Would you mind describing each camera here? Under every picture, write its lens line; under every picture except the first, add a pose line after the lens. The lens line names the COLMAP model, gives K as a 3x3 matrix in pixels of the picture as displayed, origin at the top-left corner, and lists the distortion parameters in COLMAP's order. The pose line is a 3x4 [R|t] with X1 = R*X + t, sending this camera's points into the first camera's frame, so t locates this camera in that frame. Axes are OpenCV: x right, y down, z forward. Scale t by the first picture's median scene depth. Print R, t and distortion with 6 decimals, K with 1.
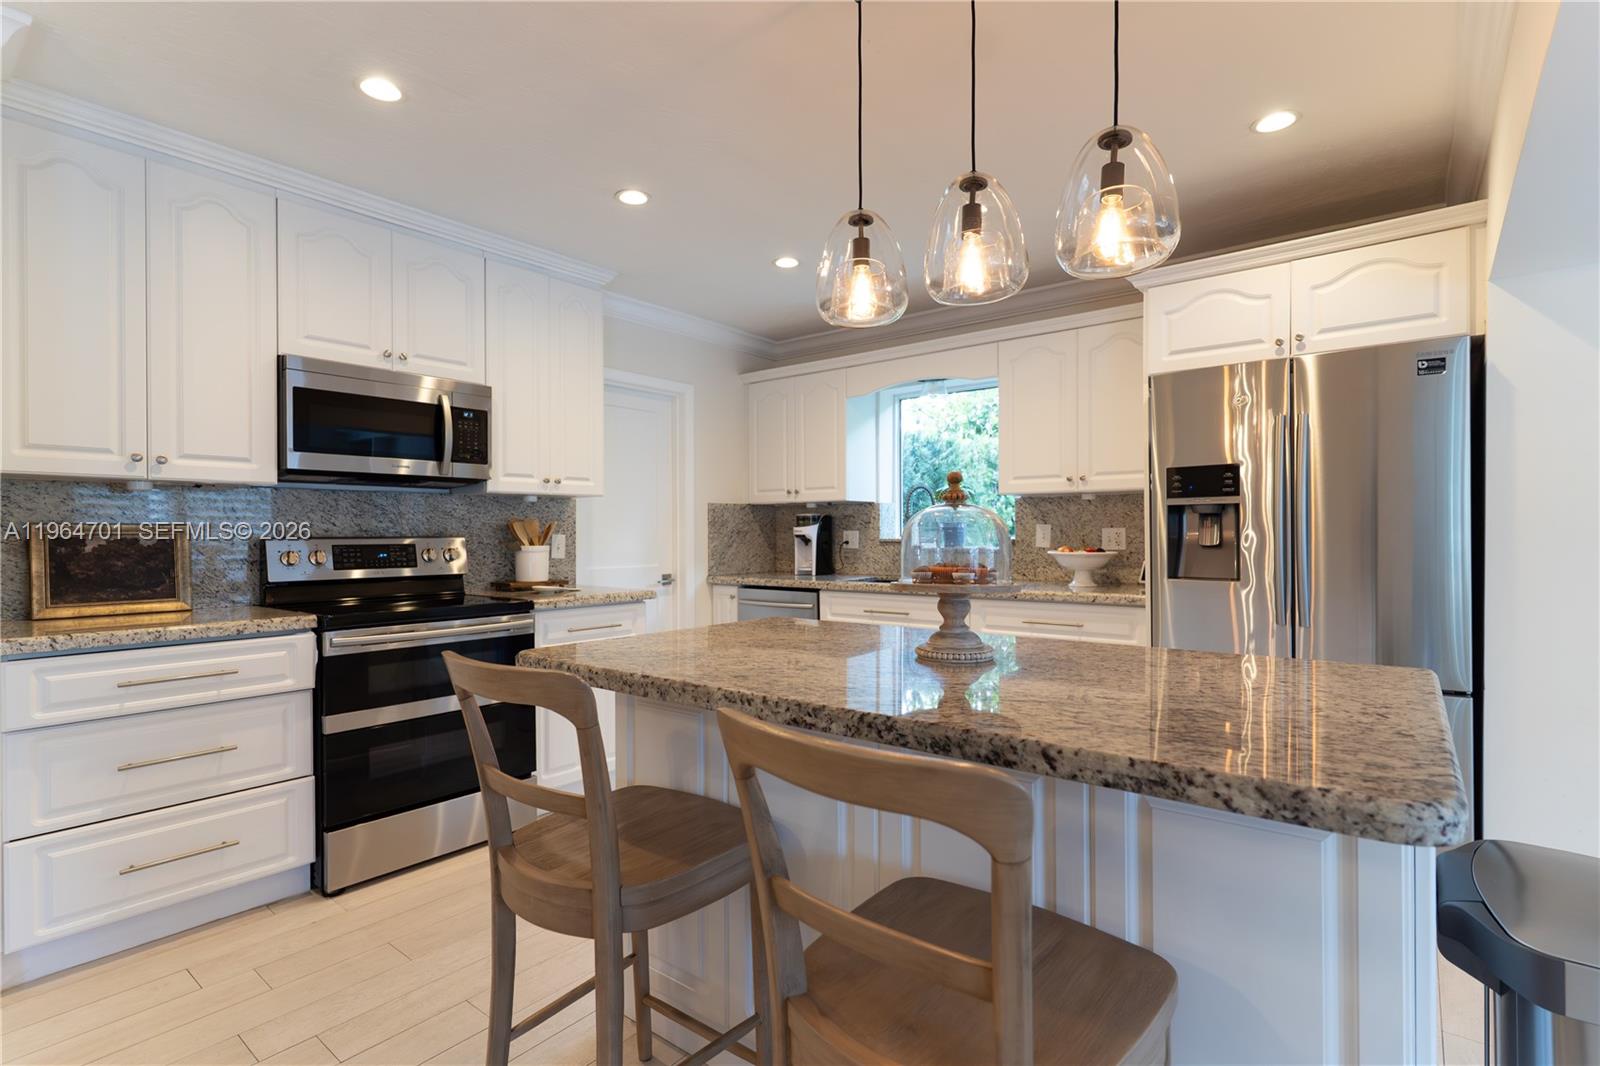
lens RADIAL K [[764.4, 0, 800.0], [0, 764.4, 533.0], [0, 0, 1]] dist [-0.000295, 0.000202]
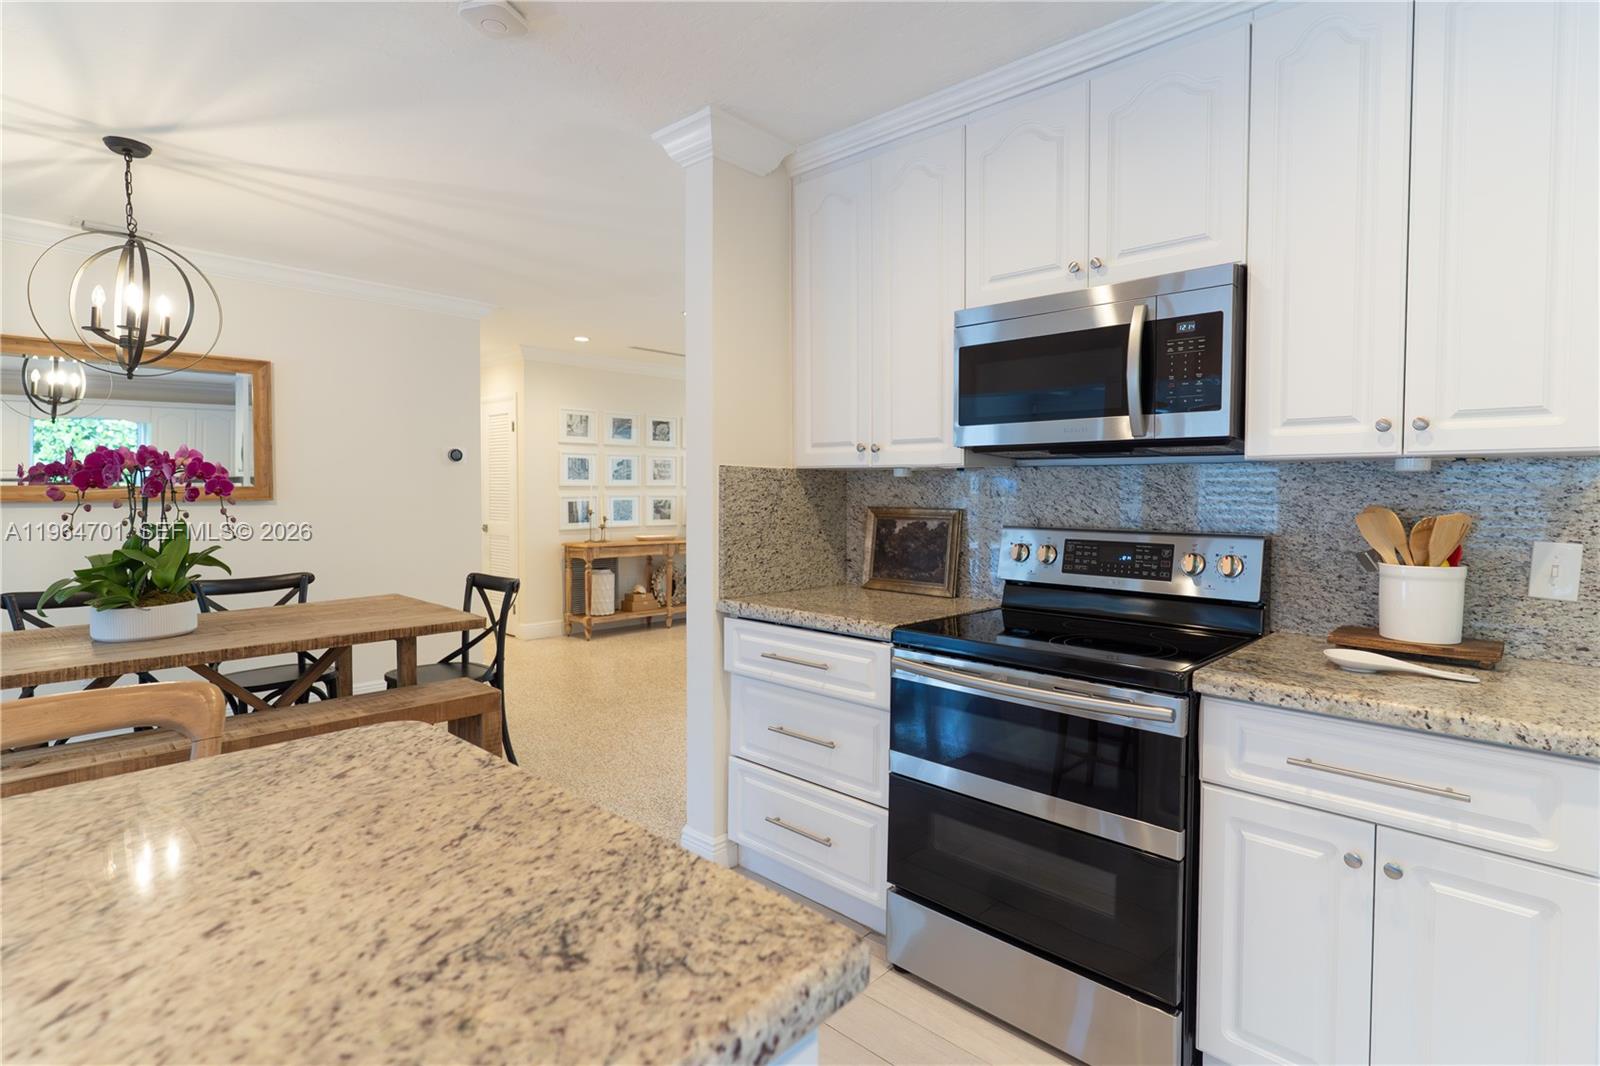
lens RADIAL K [[787.5, 0, 837.5], [0, 787.5, 525.3], [0, 0, 1]] dist [-0.024477, 0.000531]
pose [[-0.036408, 0.046010, -0.998277, 0.196775], [-0.009387, 0.998880, 0.046380, -0.036149], [0.999293, 0.011060, -0.035935, 0.897527]]
